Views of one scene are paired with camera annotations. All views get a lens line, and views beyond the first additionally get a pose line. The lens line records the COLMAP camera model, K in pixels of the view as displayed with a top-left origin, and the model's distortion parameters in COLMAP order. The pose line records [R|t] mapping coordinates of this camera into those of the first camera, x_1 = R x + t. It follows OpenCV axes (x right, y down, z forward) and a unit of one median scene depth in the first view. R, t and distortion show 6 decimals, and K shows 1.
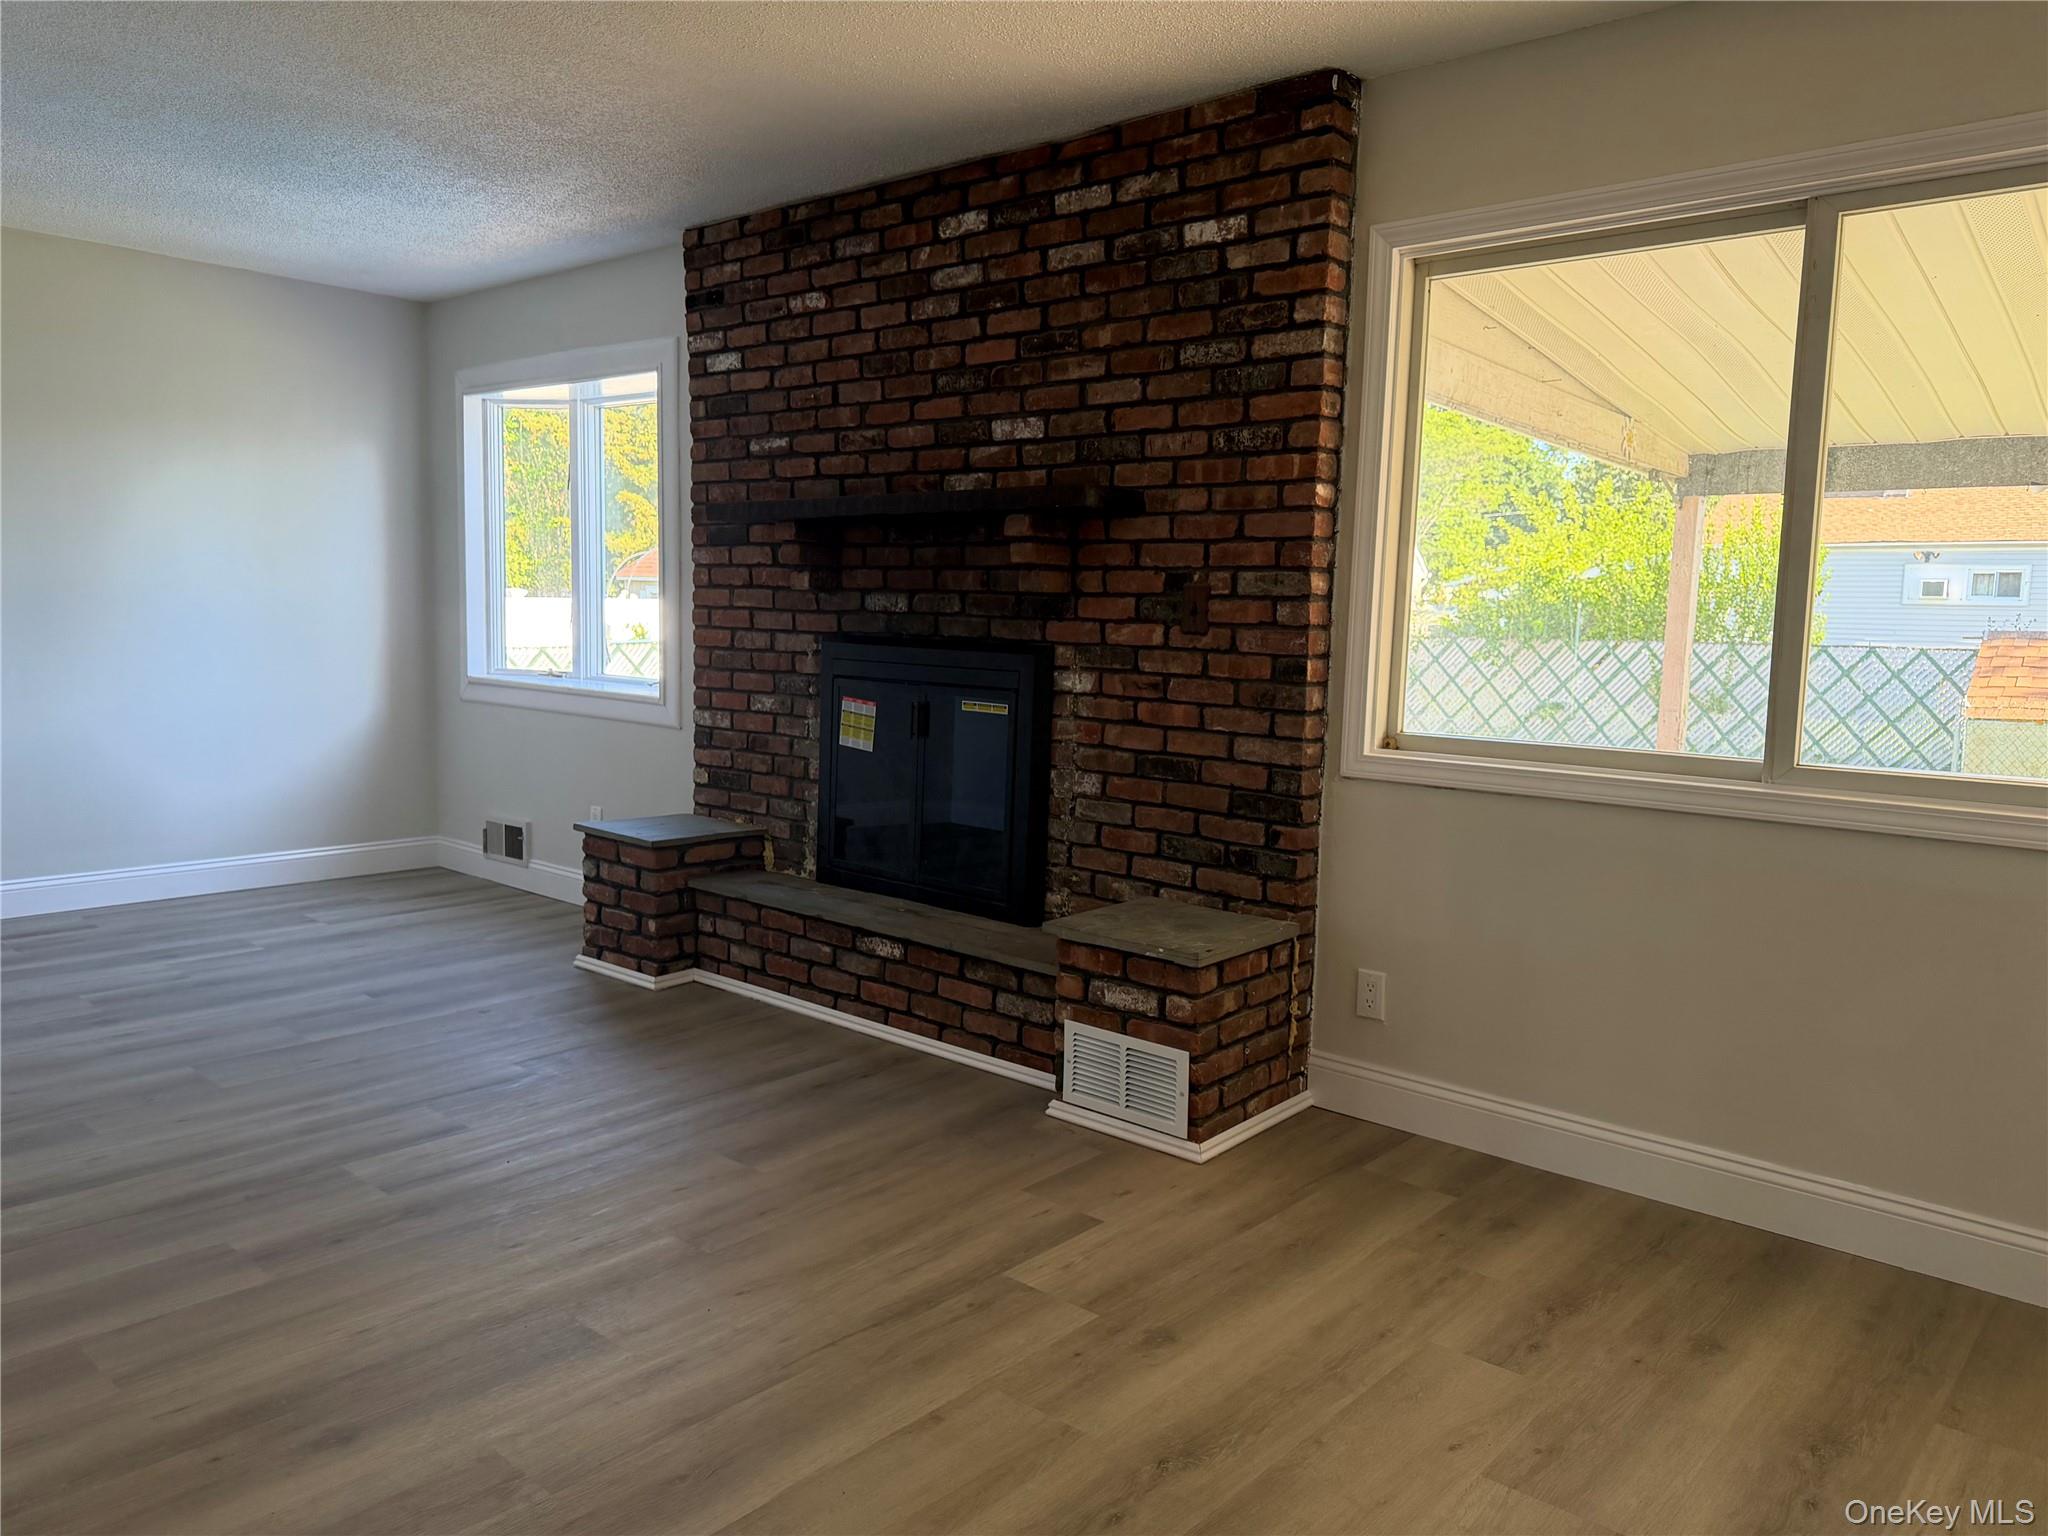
lens RADIAL K [[1448.2, 0, 1024.0], [0, 1448.2, 768.0], [0, 0, 1]] dist [0.107776, -0.149095]
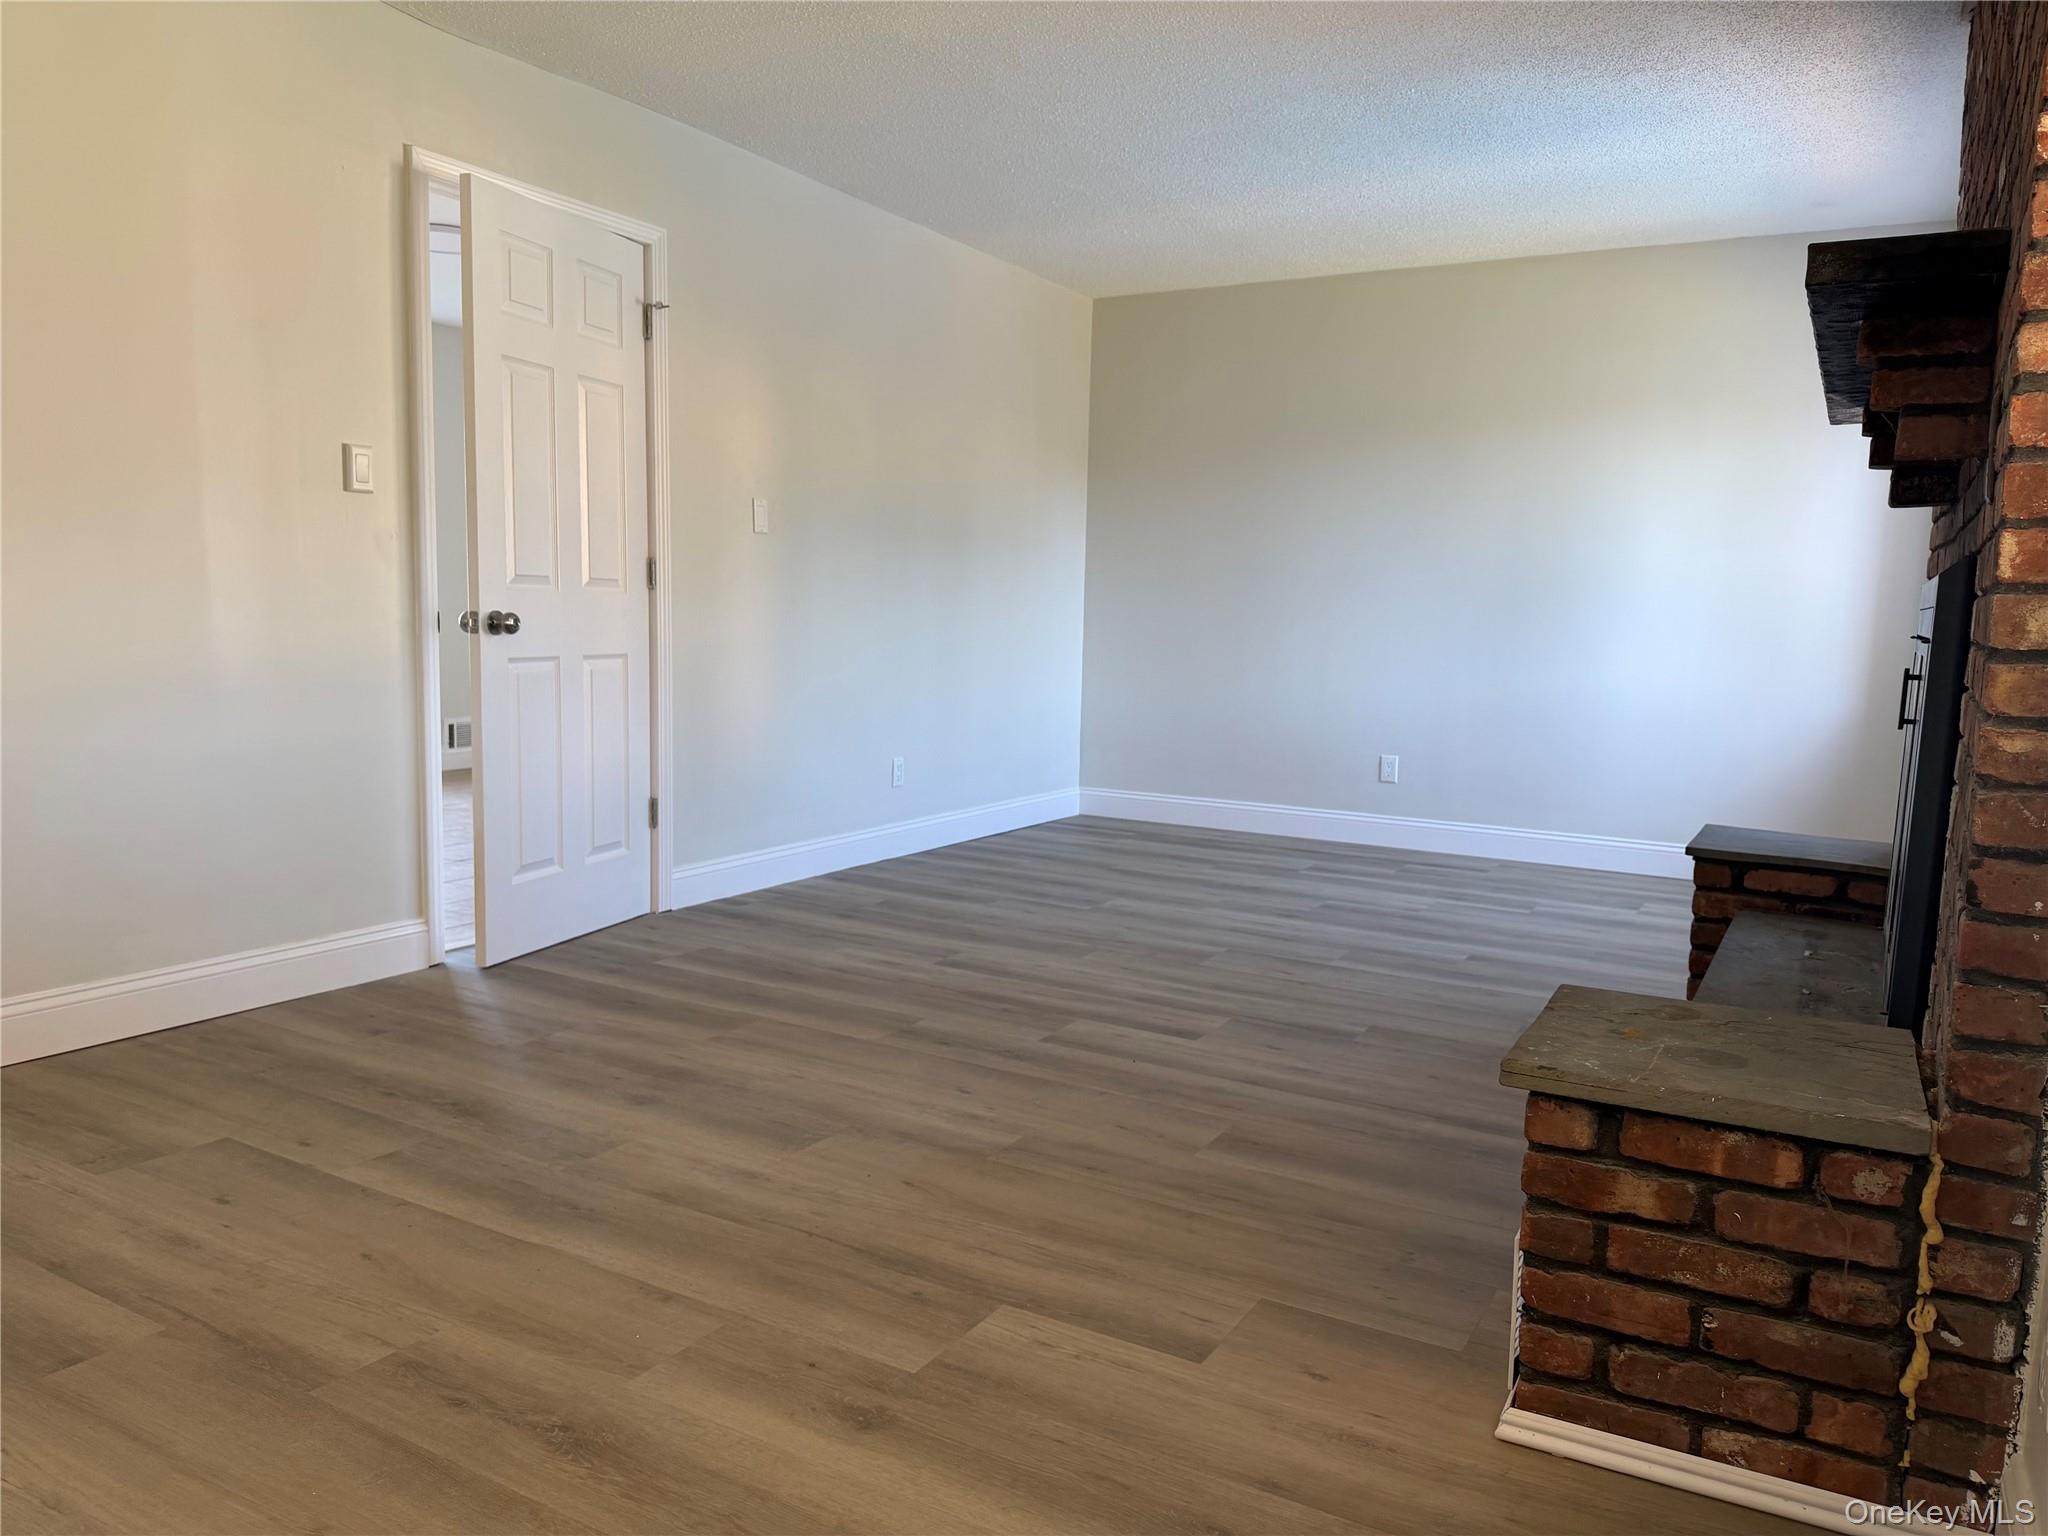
lens RADIAL K [[1448.2, 0, 1024.0], [0, 1448.2, 768.0], [0, 0, 1]] dist [0.107776, -0.149095]
pose [[0.196476, 0.090606, -0.976313, 0.607558], [-0.130881, 0.989234, 0.065466, 0.004646], [0.971734, 0.114919, 0.206219, 0.673815]]
